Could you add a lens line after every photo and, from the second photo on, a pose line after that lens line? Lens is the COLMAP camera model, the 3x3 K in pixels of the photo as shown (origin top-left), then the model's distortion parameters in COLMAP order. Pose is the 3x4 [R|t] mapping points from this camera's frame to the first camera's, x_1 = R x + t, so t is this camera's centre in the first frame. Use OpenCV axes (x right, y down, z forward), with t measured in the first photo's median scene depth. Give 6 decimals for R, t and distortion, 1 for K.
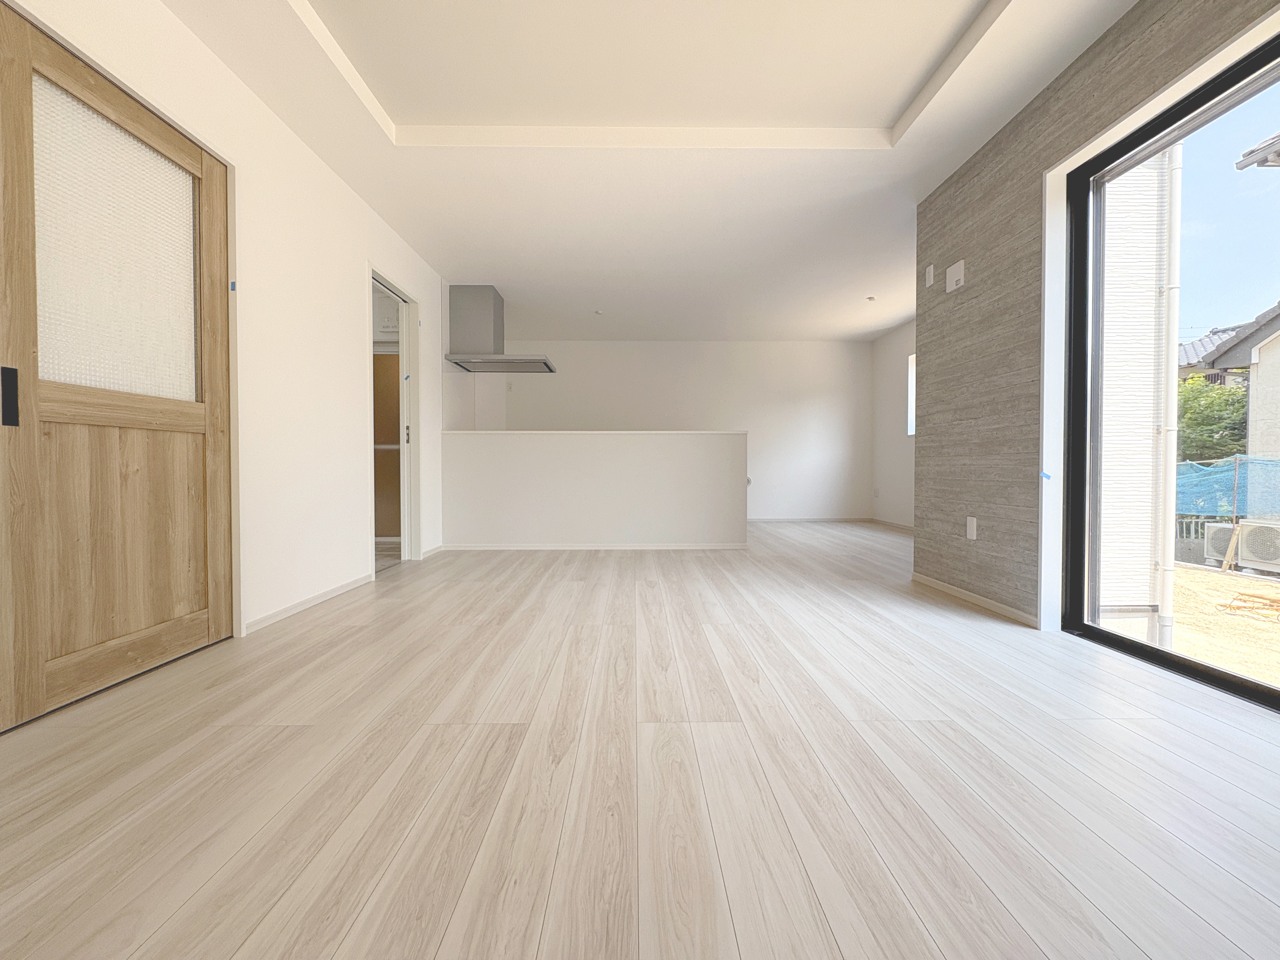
lens RADIAL K [[512.9, 0, 639.4], [0, 512.9, 476.2], [0, 0, 1]] dist [0.001437, 0.000236]
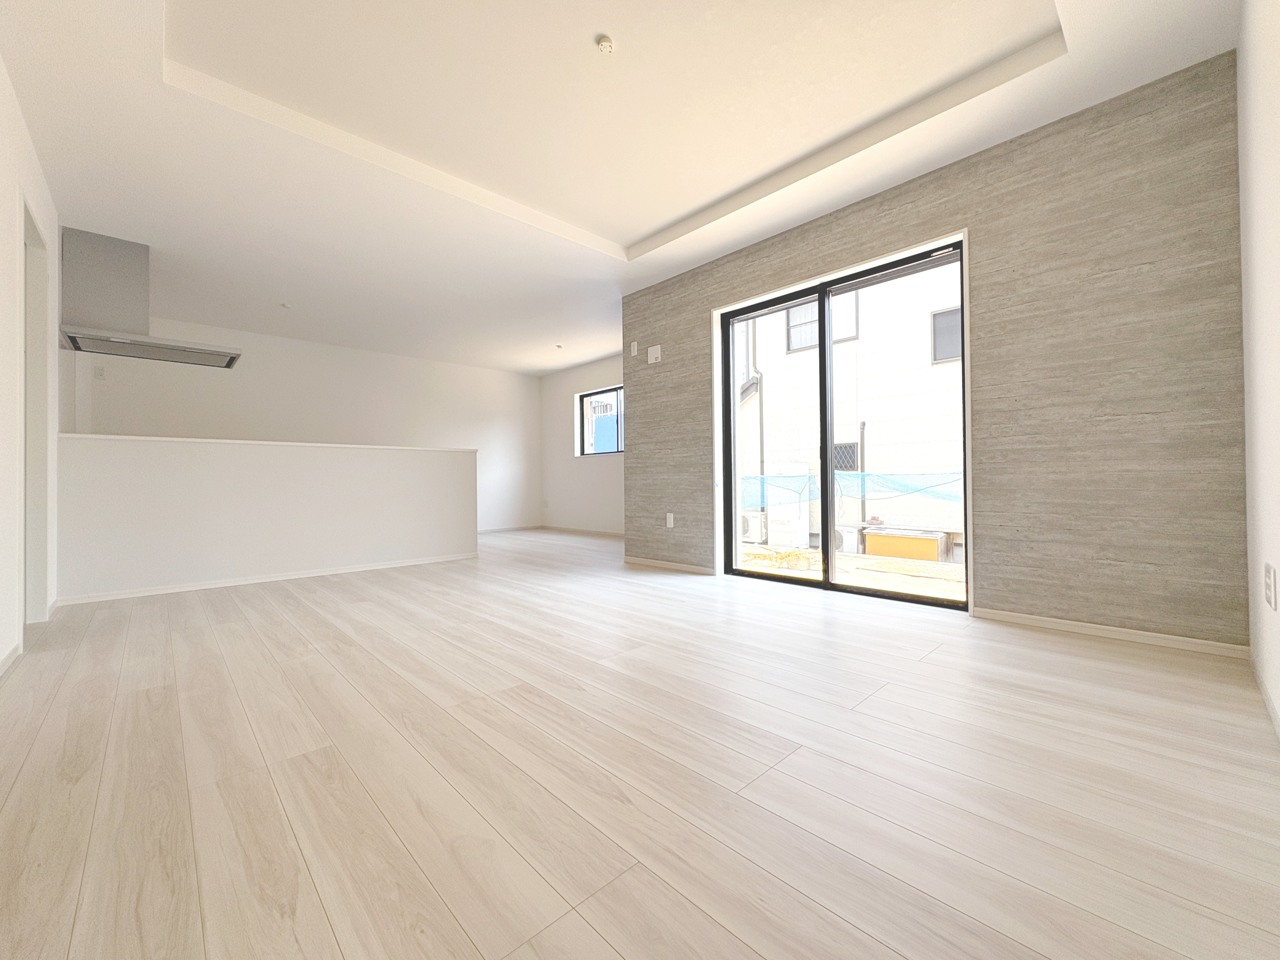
lens RADIAL K [[512.9, 0, 642.1], [0, 512.9, 476.7], [0, 0, 1]] dist [0.001437, 0.000236]
pose [[0.732615, 0.000600, 0.680643, -0.495709], [0.021094, 0.999499, -0.023586, 0.005867], [-0.680316, 0.031637, 0.732236, -0.076718]]
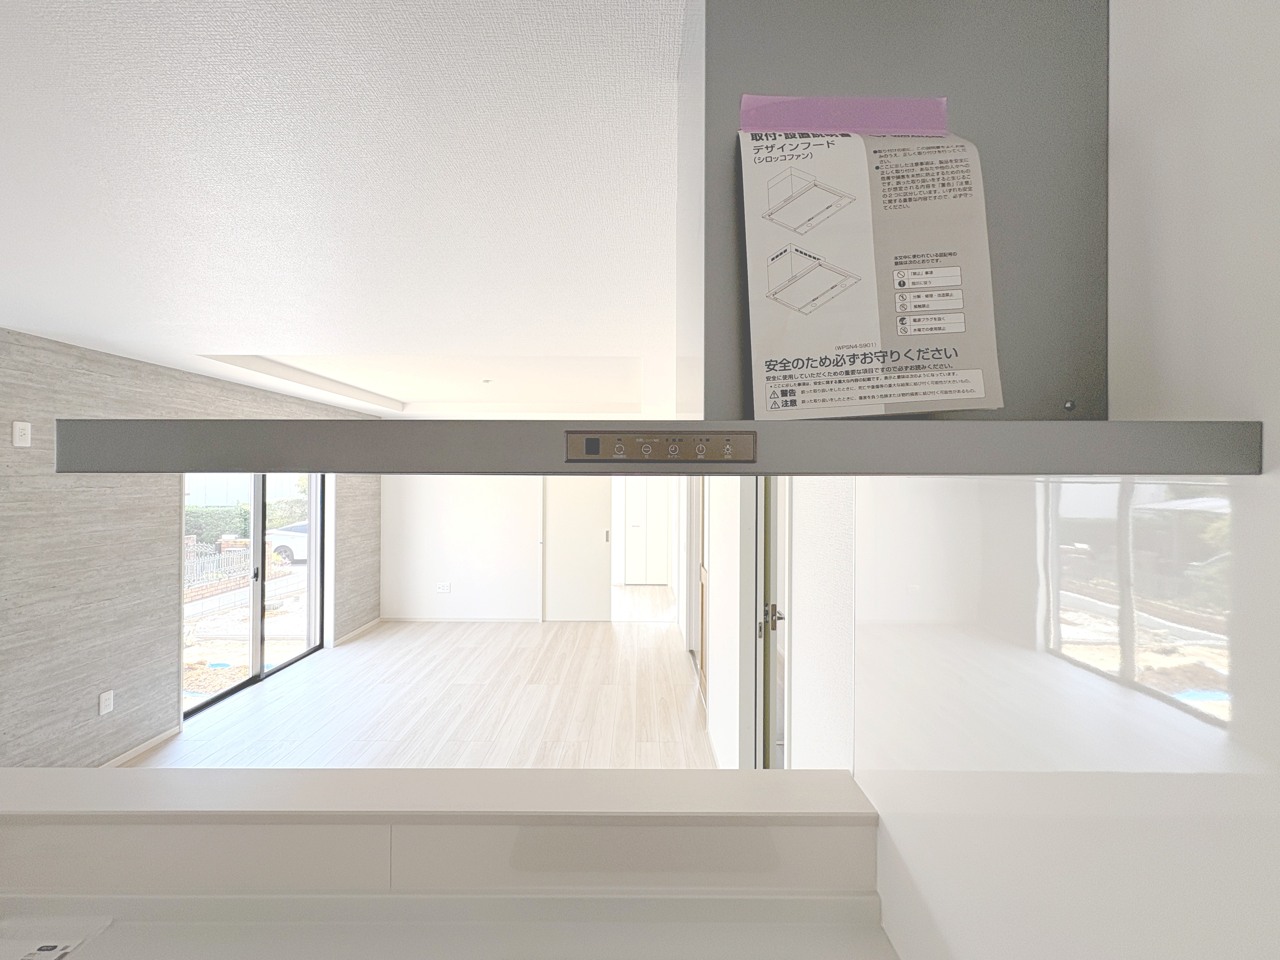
lens RADIAL K [[512.9, 0, 638.4], [0, 512.9, 474.6], [0, 0, 1]] dist [0.001437, 0.000236]
pose [[-0.999855, -0.003562, 0.016645, -0.509132], [-0.003364, 0.999923, 0.011940, -0.419674], [-0.016686, 0.011882, -0.999790, 2.208785]]
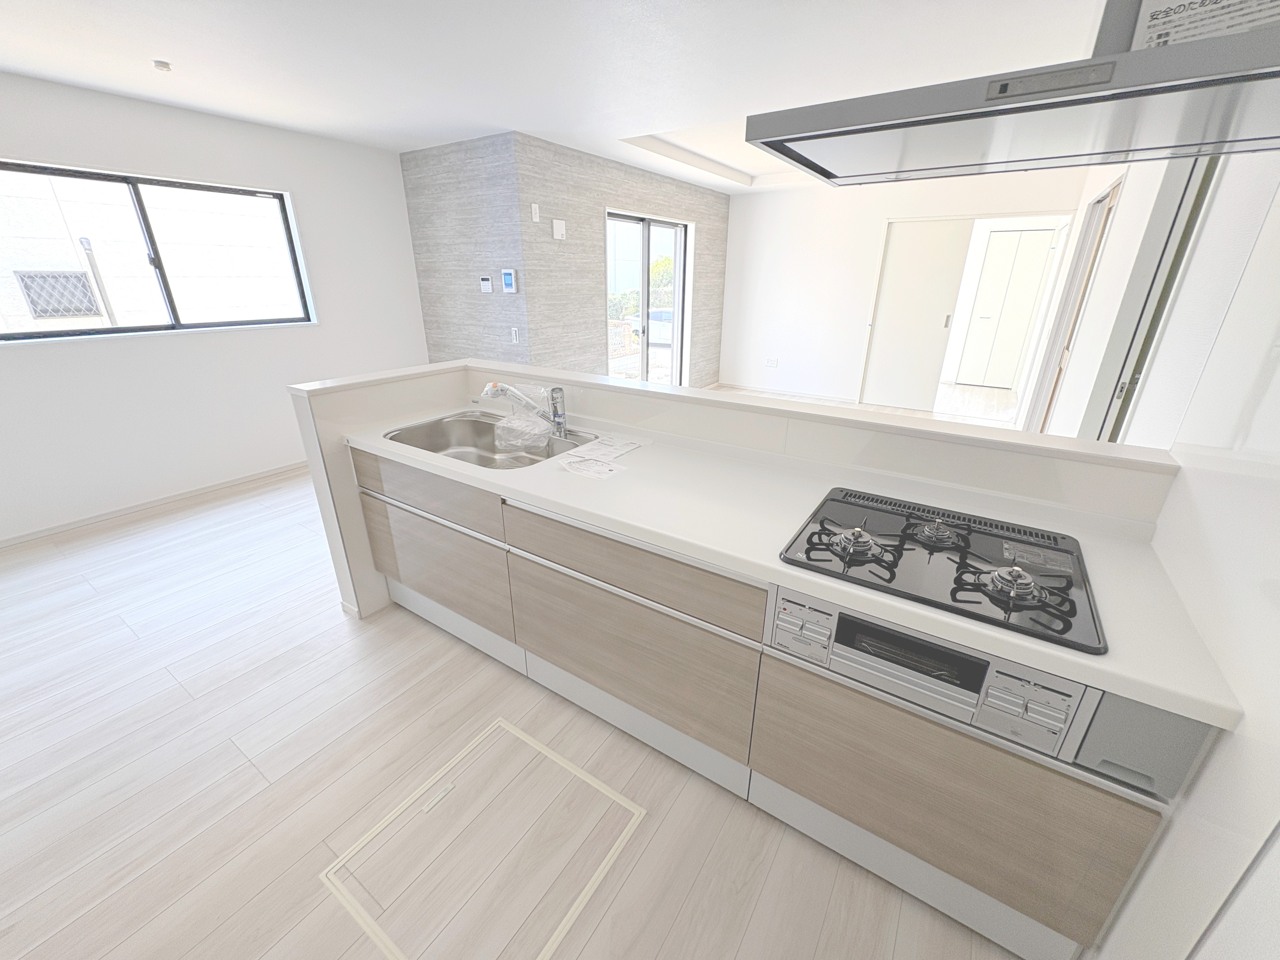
lens RADIAL K [[512.9, 0, 637.2], [0, 512.9, 478.5], [0, 0, 1]] dist [0.001437, 0.000236]
pose [[-0.826004, -0.209469, 0.523297, -0.521083], [0.007003, 0.924499, 0.381121, -0.329747], [-0.563620, 0.318472, -0.762173, 2.483796]]
